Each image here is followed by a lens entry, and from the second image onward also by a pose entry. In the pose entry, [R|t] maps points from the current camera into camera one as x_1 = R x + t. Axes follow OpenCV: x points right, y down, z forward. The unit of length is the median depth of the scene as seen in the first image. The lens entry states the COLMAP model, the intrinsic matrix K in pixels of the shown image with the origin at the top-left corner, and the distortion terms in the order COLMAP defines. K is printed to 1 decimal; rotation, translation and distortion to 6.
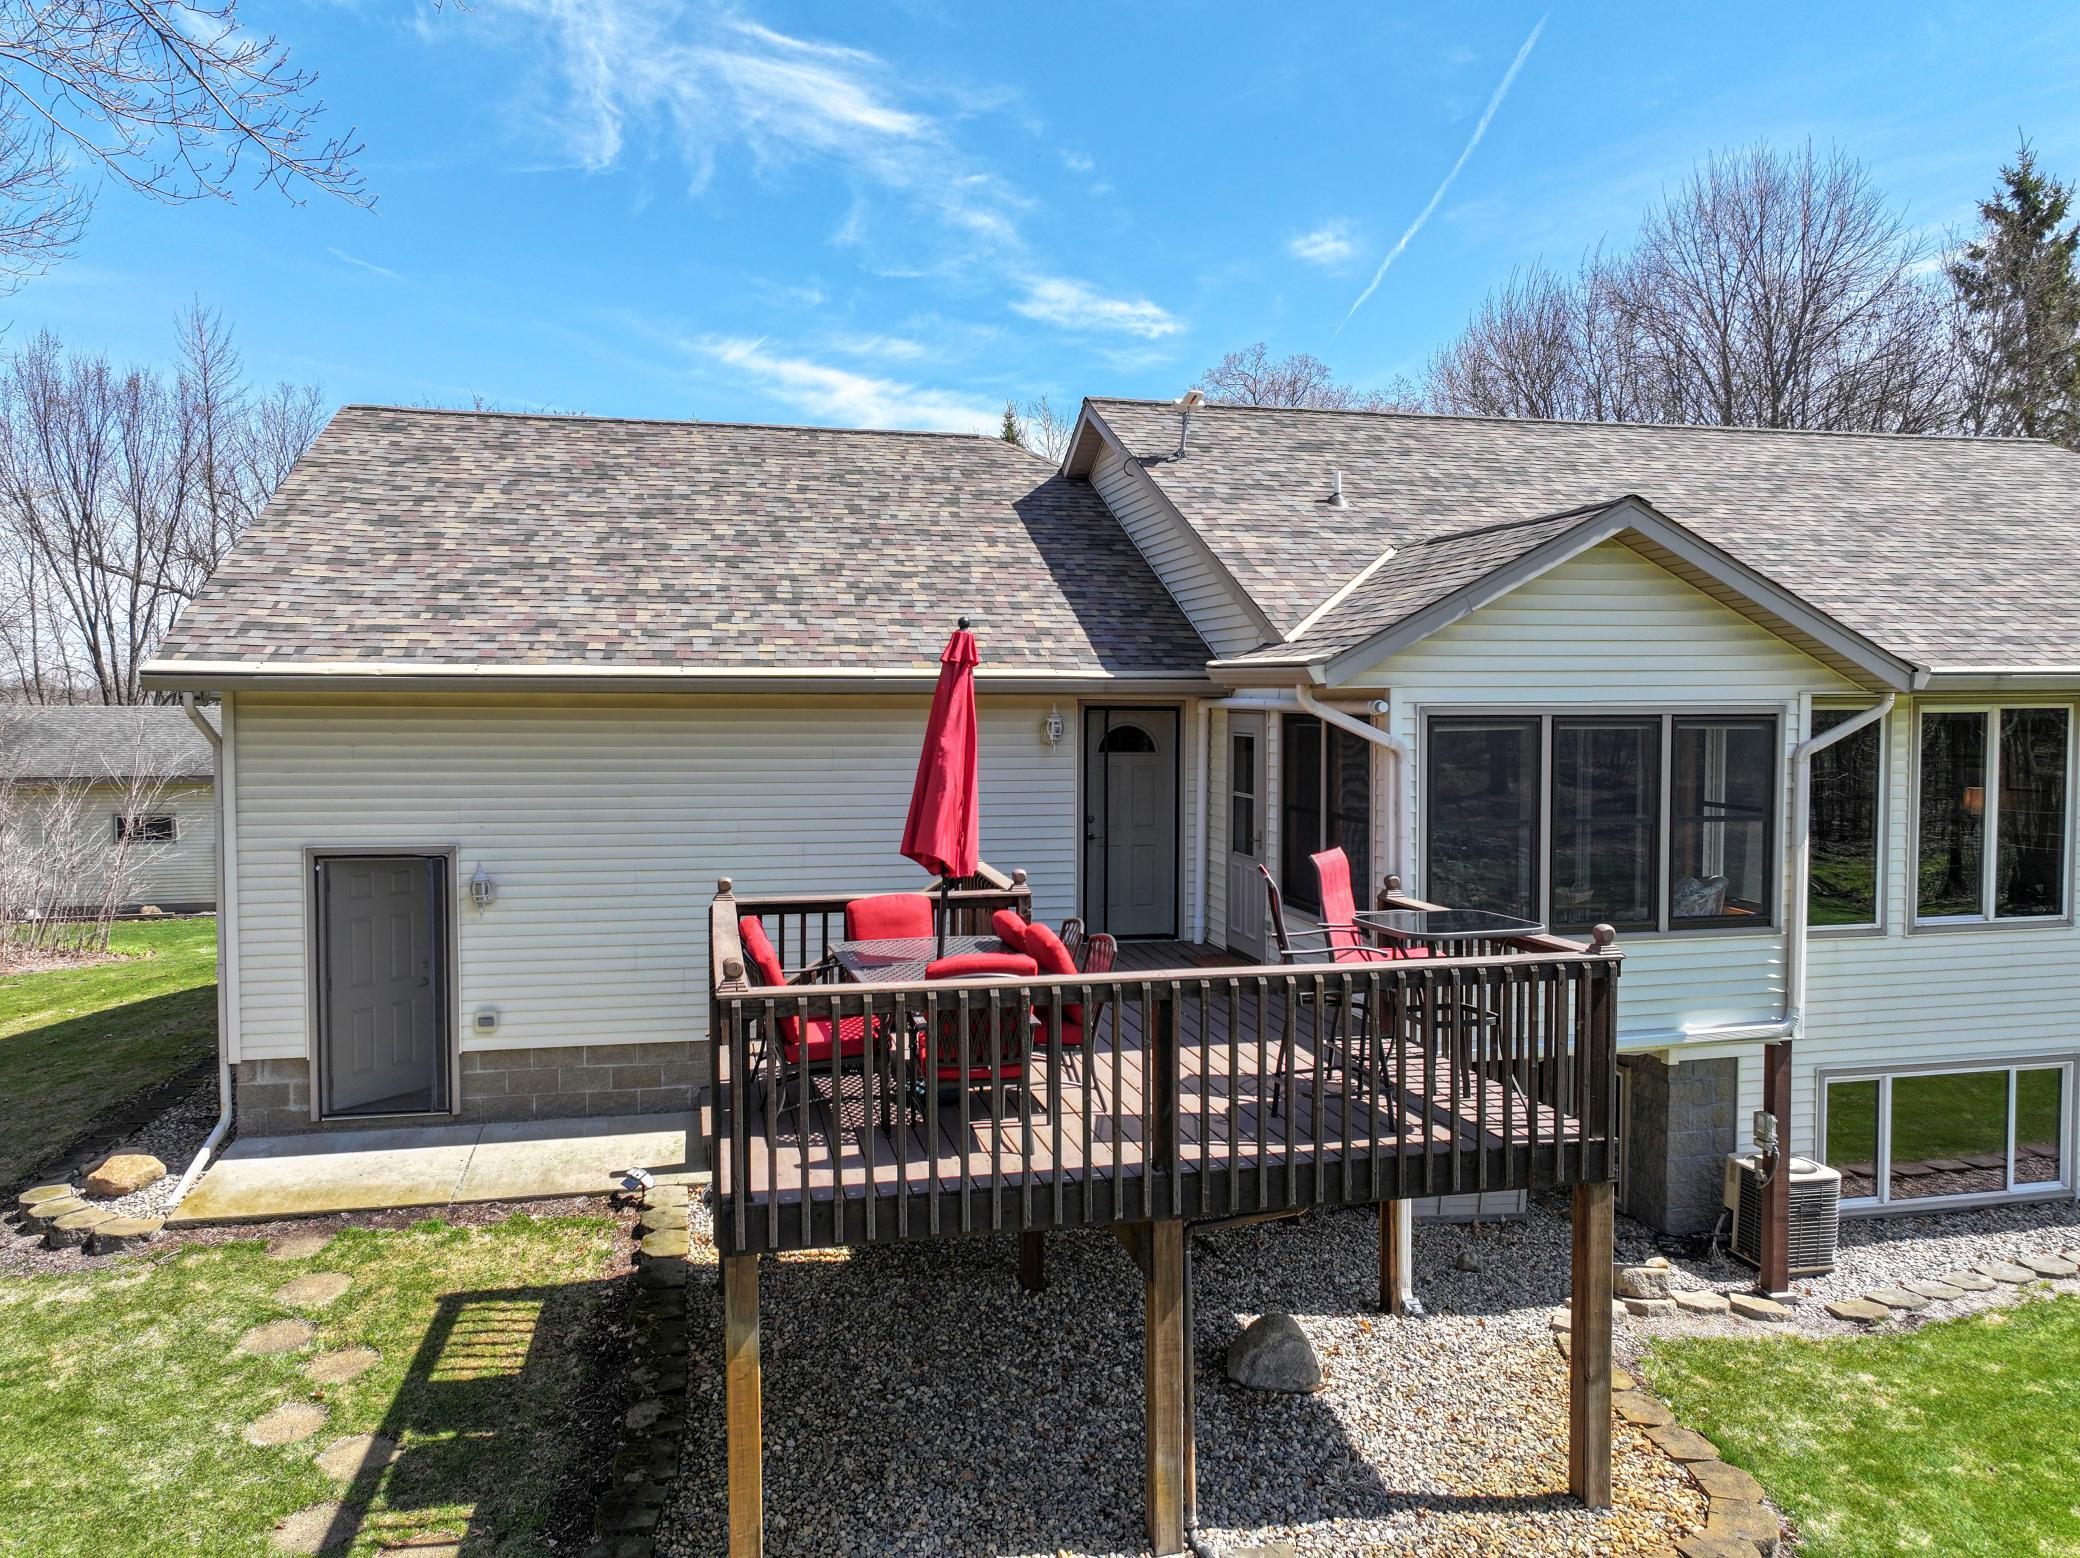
lens RADIAL K [[1489.2, 0, 1040.0], [0, 1489.2, 779.0], [0, 0, 1]] dist [-0.007757, -0.001262]
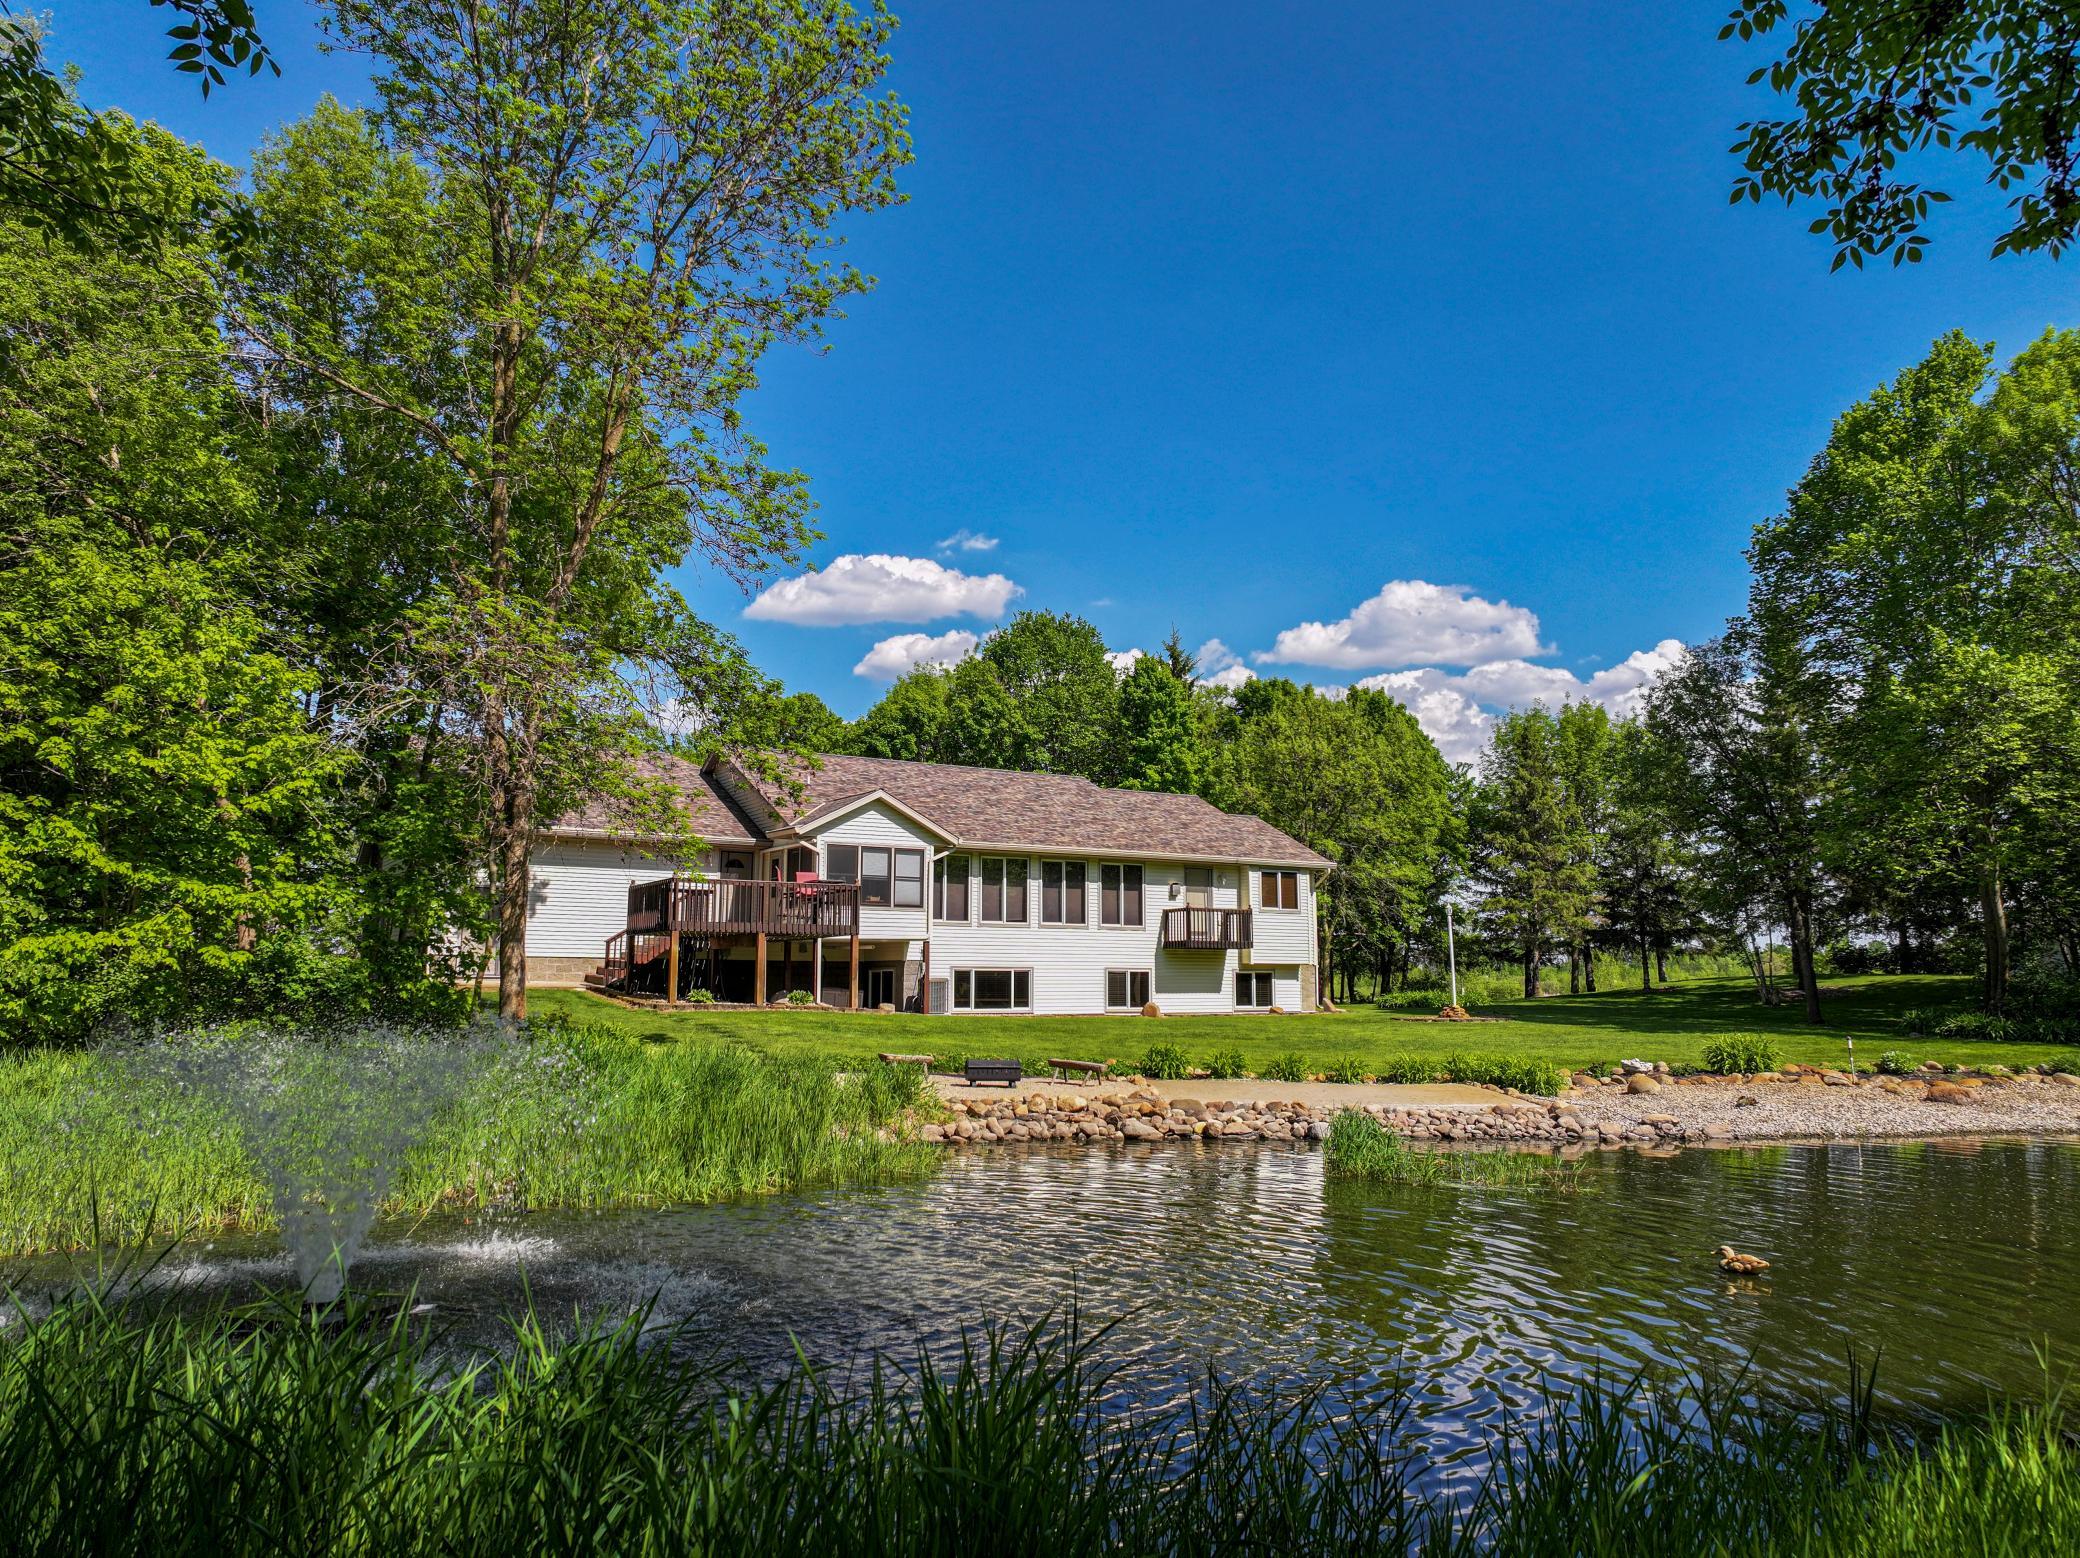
lens RADIAL K [[1489.2, 0, 1040.0], [0, 1489.2, 779.0], [0, 0, 1]] dist [-0.007757, -0.001262]
pose [[0.949832, 0.055919, 0.307721, -0.355308], [0.004110, 0.981570, -0.191058, 0.458957], [-0.312734, 0.182738, 0.932097, -2.408447]]
